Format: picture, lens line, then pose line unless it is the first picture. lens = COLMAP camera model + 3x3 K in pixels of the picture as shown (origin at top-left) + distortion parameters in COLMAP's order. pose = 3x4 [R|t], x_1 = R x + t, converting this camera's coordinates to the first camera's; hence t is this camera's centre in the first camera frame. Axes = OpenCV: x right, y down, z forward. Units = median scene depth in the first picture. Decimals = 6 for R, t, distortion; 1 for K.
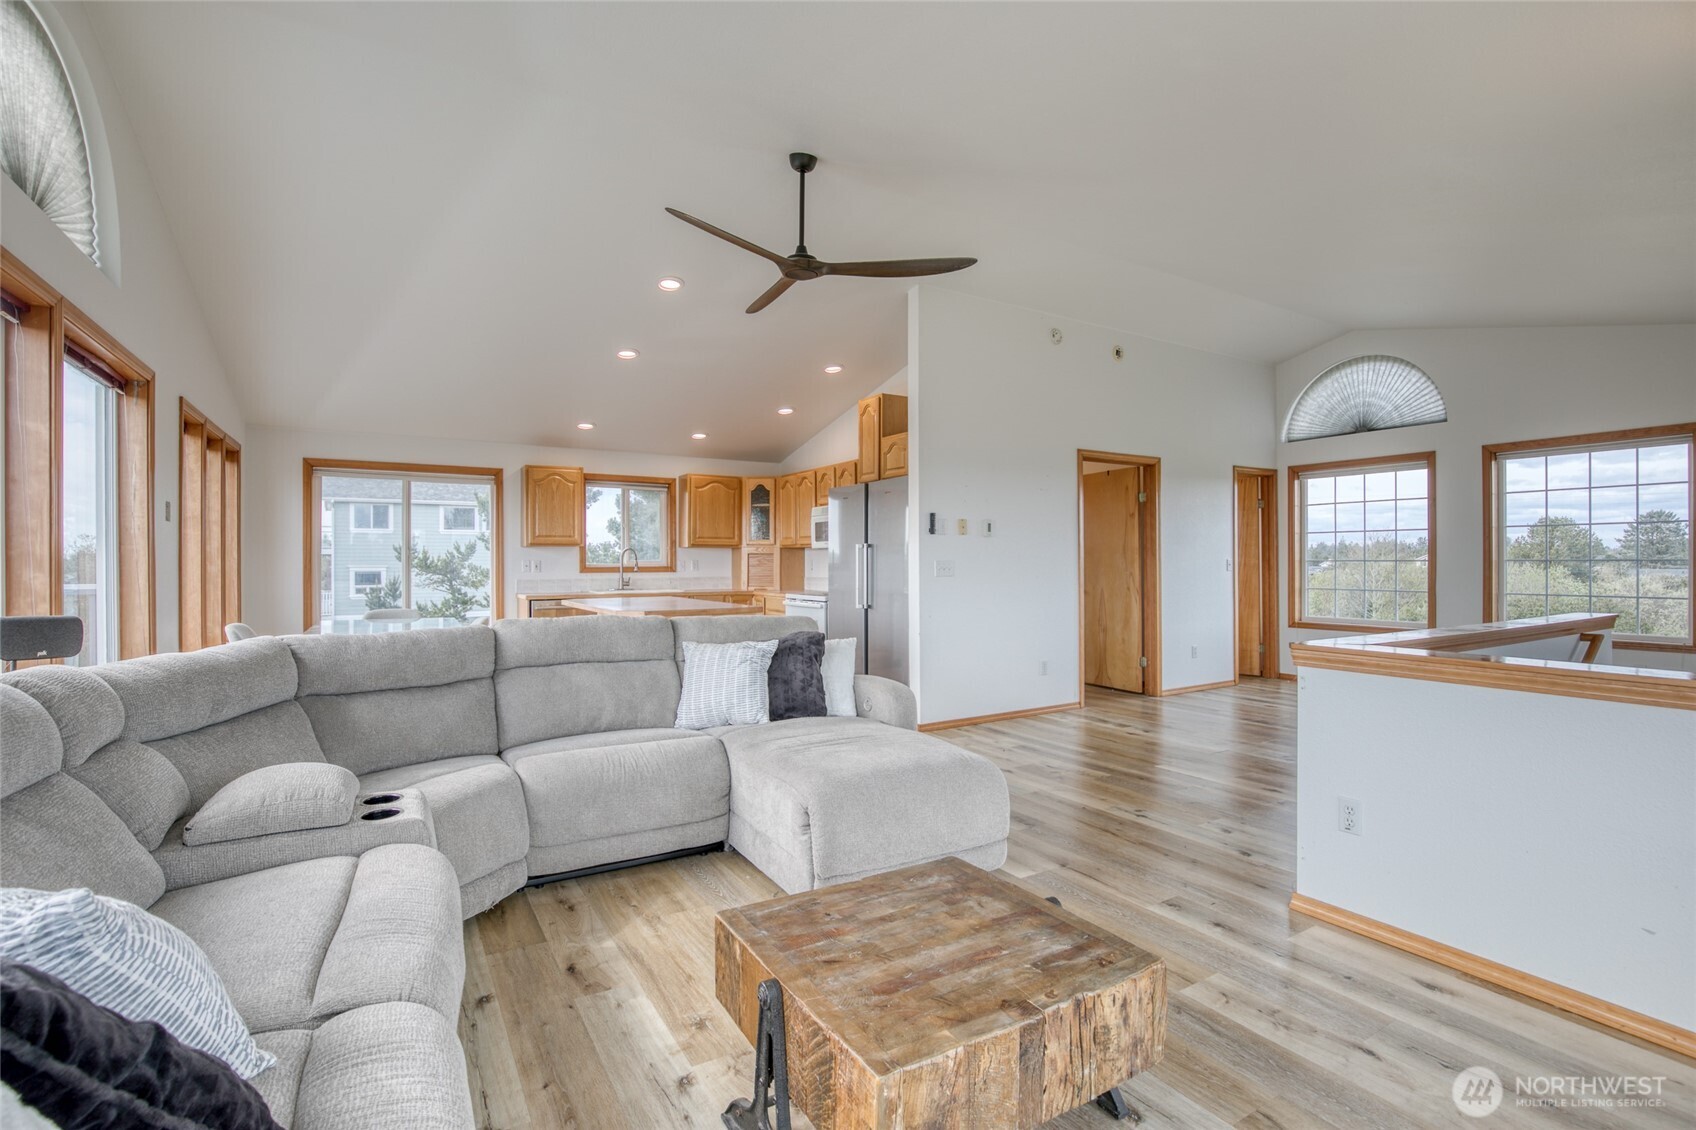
lens RADIAL K [[784.4, 0, 848.0], [0, 784.4, 565.0], [0, 0, 1]] dist [-0.042272, 0.009661]
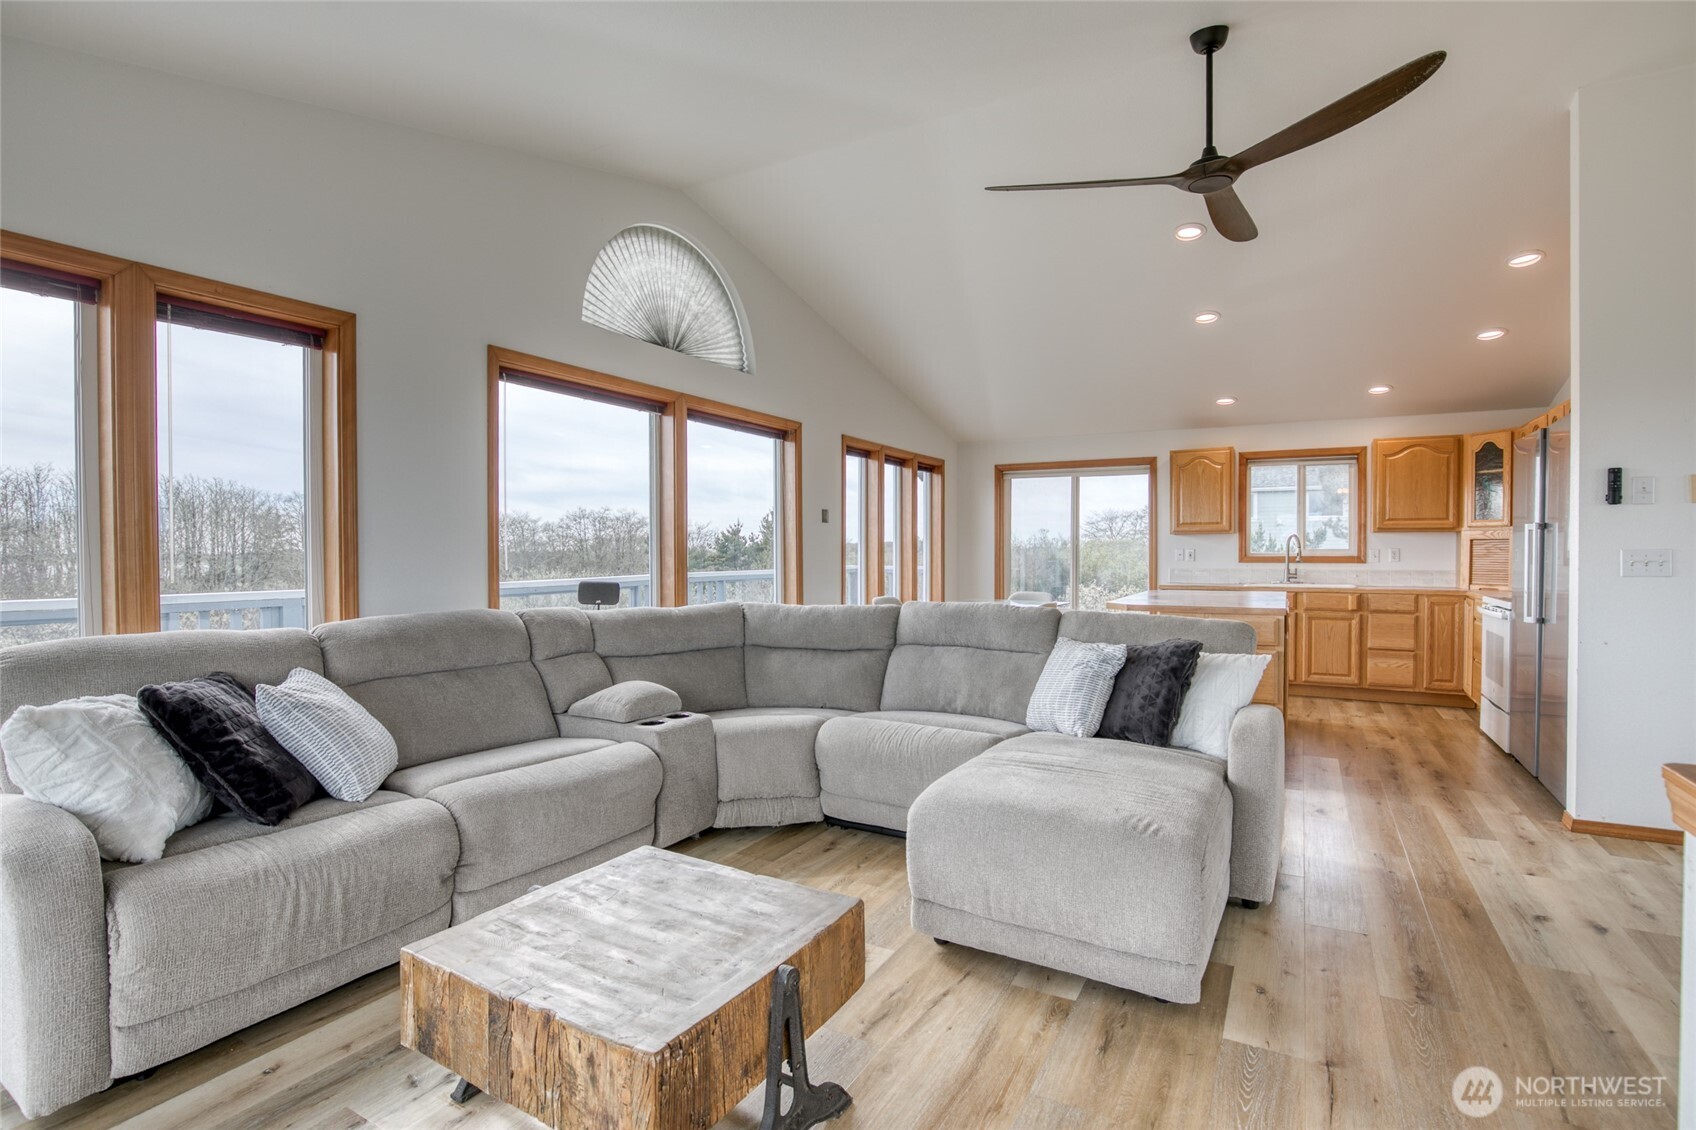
lens RADIAL K [[800.3, 0, 848.0], [0, 800.3, 565.0], [0, 0, 1]] dist [-0.037282, 0.000217]
pose [[0.488095, 0.016334, -0.872637, 0.237617], [-0.003094, 0.999851, 0.016985, -0.001490], [0.872785, -0.005590, 0.488073, 0.152970]]
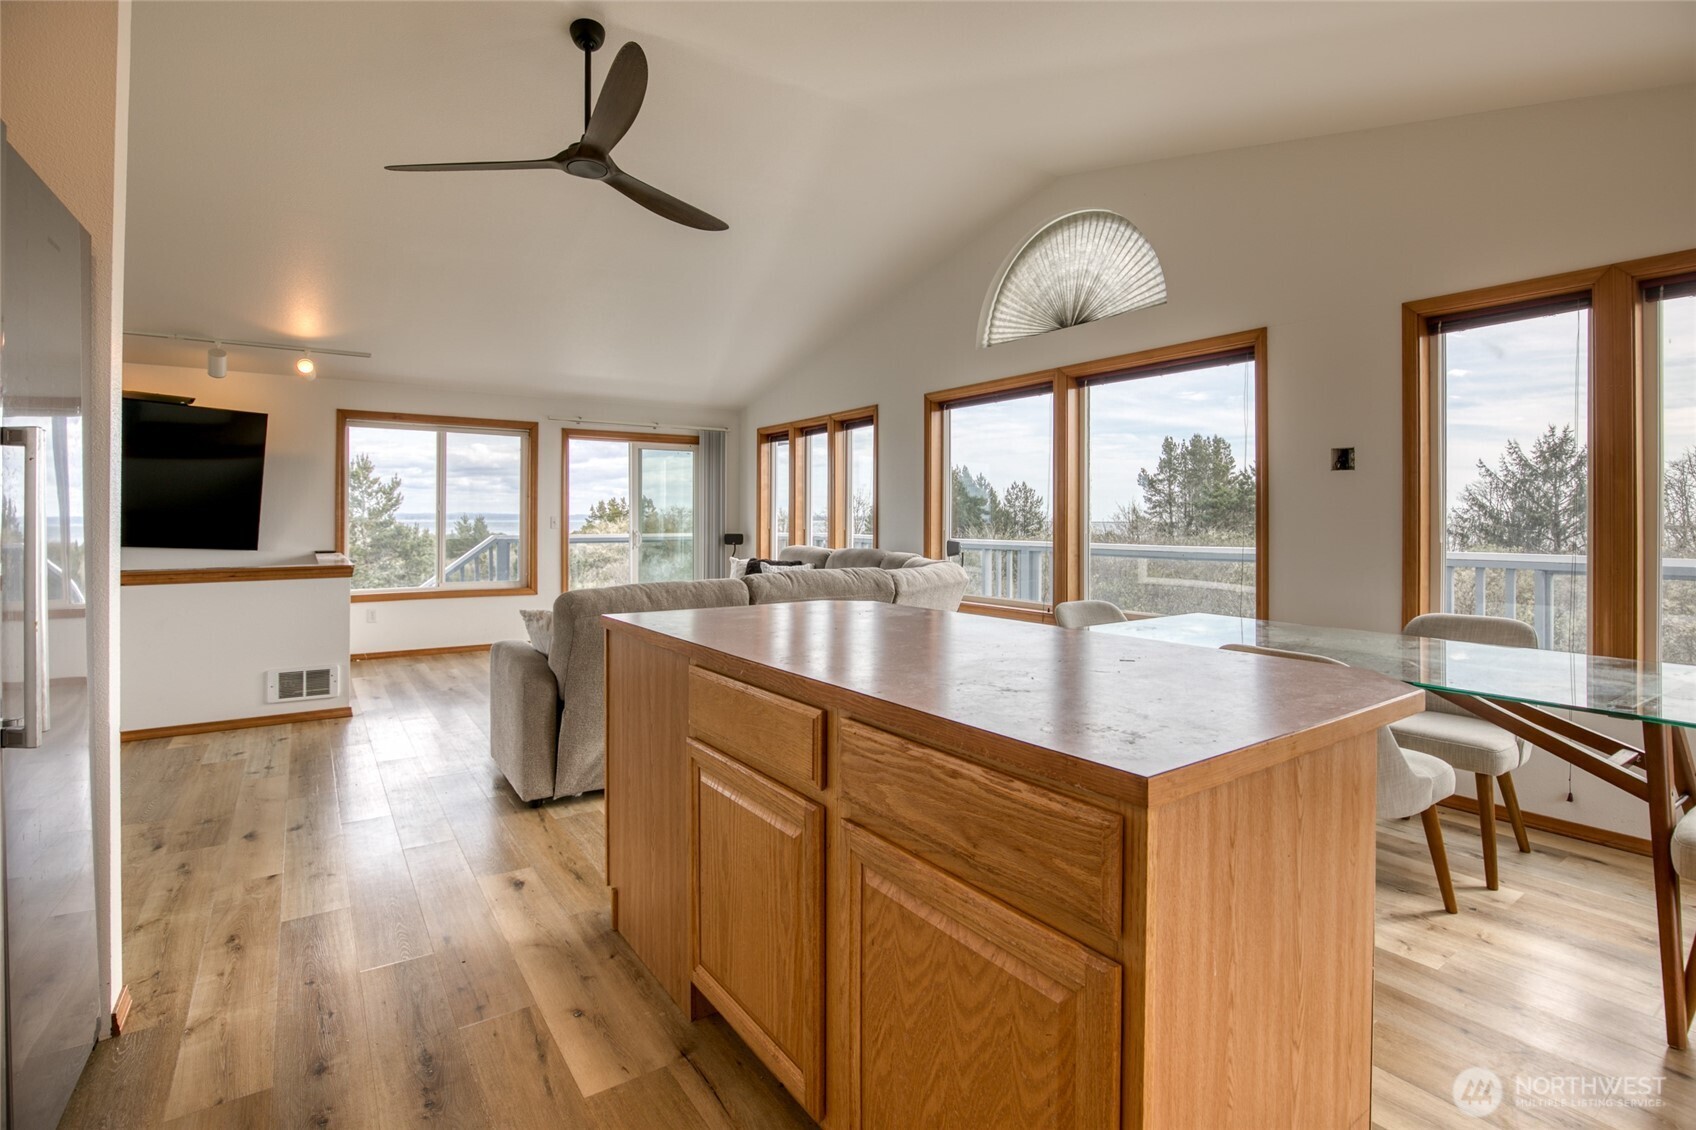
lens RADIAL K [[787.0, 0, 851.9], [0, 787.0, 520.7], [0, 0, 1]] dist [-0.031329, -0.000048]
pose [[-0.997578, 0.000052, -0.069563, -0.142687], [-0.000364, 0.999982, 0.005973, -0.002870], [0.069562, 0.005983, -0.997560, 0.950818]]
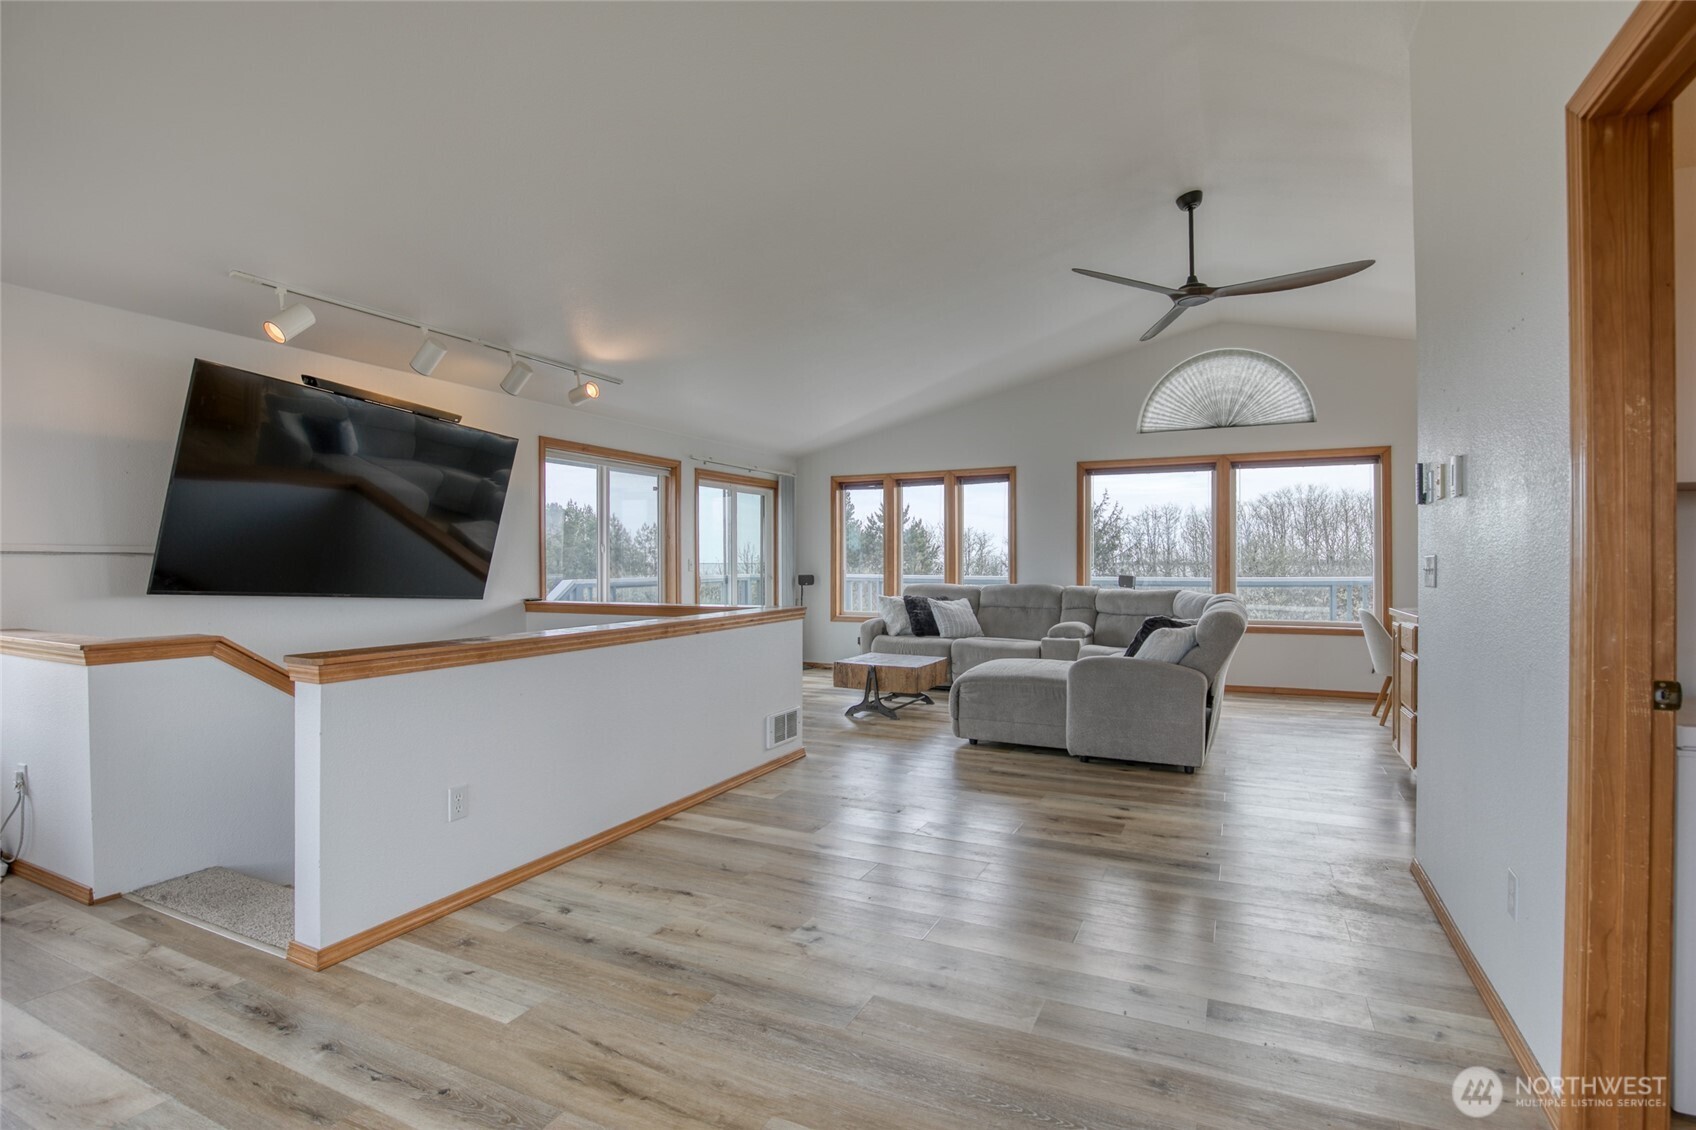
lens RADIAL K [[800.3, 0, 848.0], [0, 800.3, 565.0], [0, 0, 1]] dist [-0.037282, 0.000217]
pose [[-0.843148, 0.007066, -0.537635, 0.502593], [0.002180, 0.999950, 0.009724, -0.004096], [0.537677, 0.007027, -0.843121, 0.874706]]
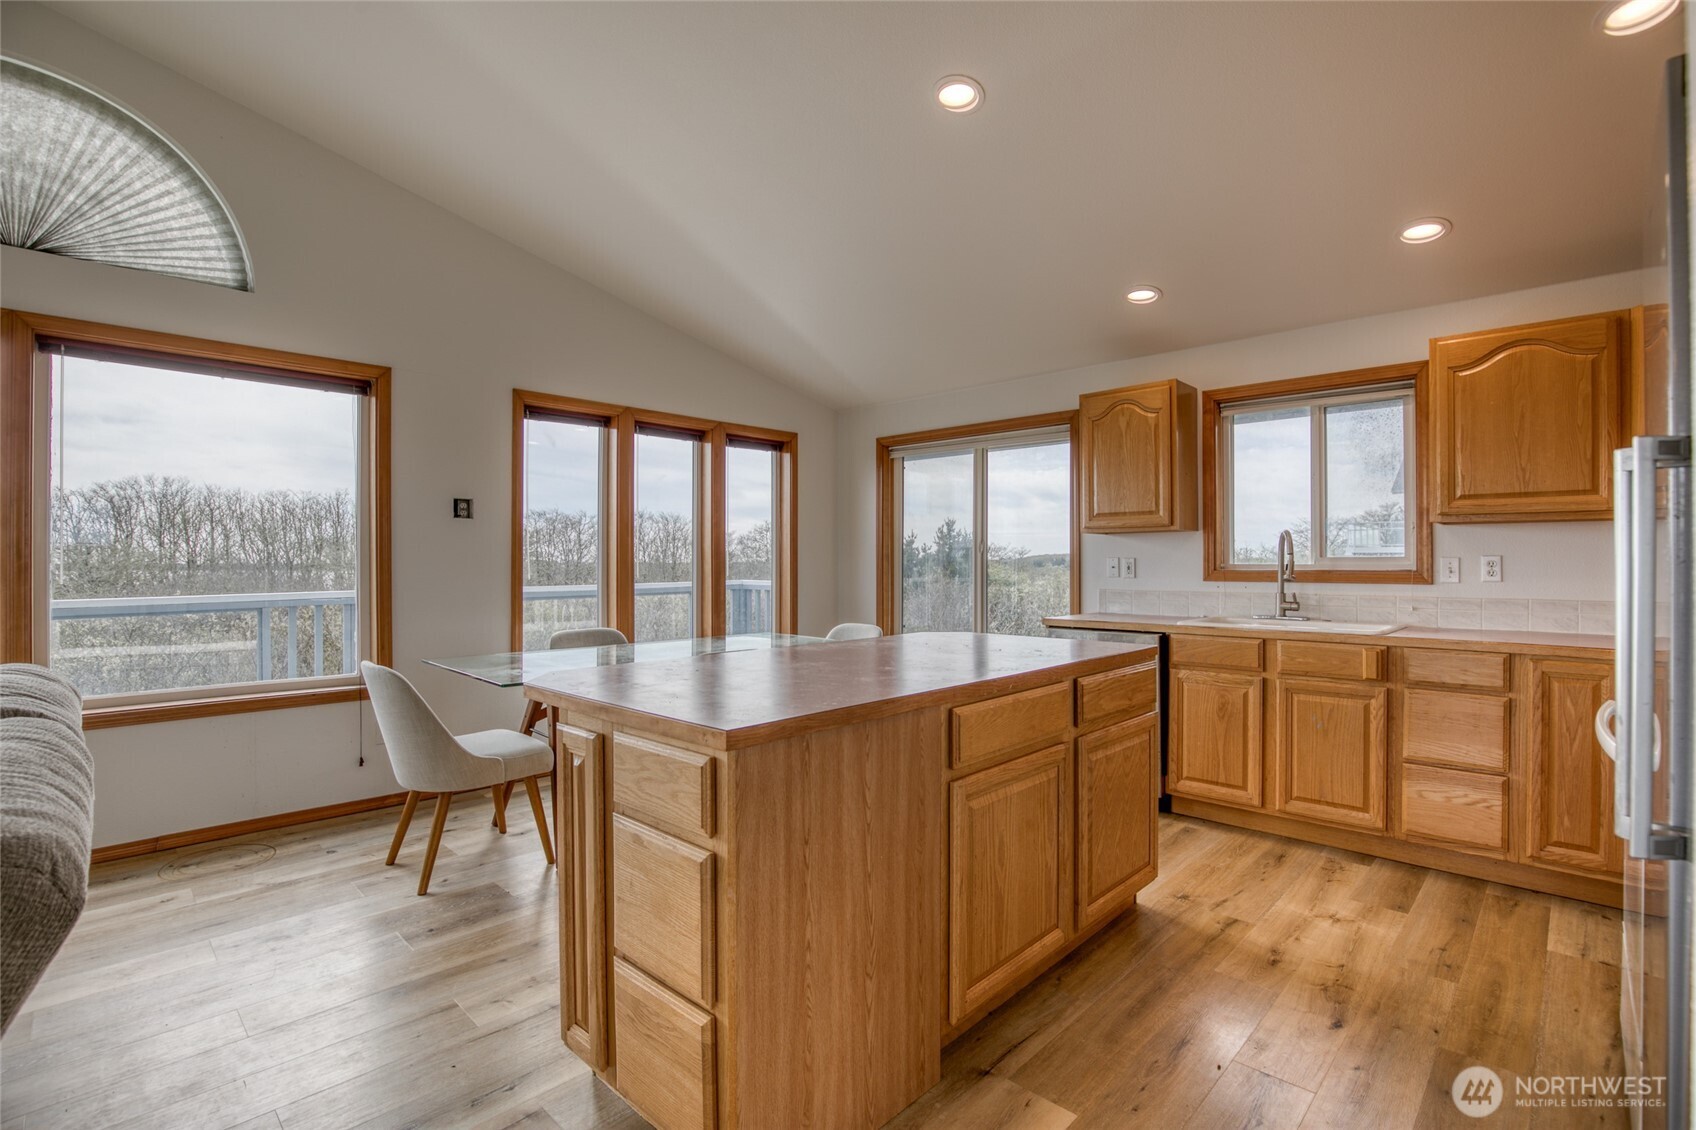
lens RADIAL K [[784.4, 0, 848.0], [0, 784.4, 565.0], [0, 0, 1]] dist [-0.042272, 0.009661]
pose [[0.255195, 0.004450, -0.966879, 0.099537], [-0.003315, 0.999988, 0.003728, -0.002034], [0.966884, 0.002254, 0.255207, 0.632065]]
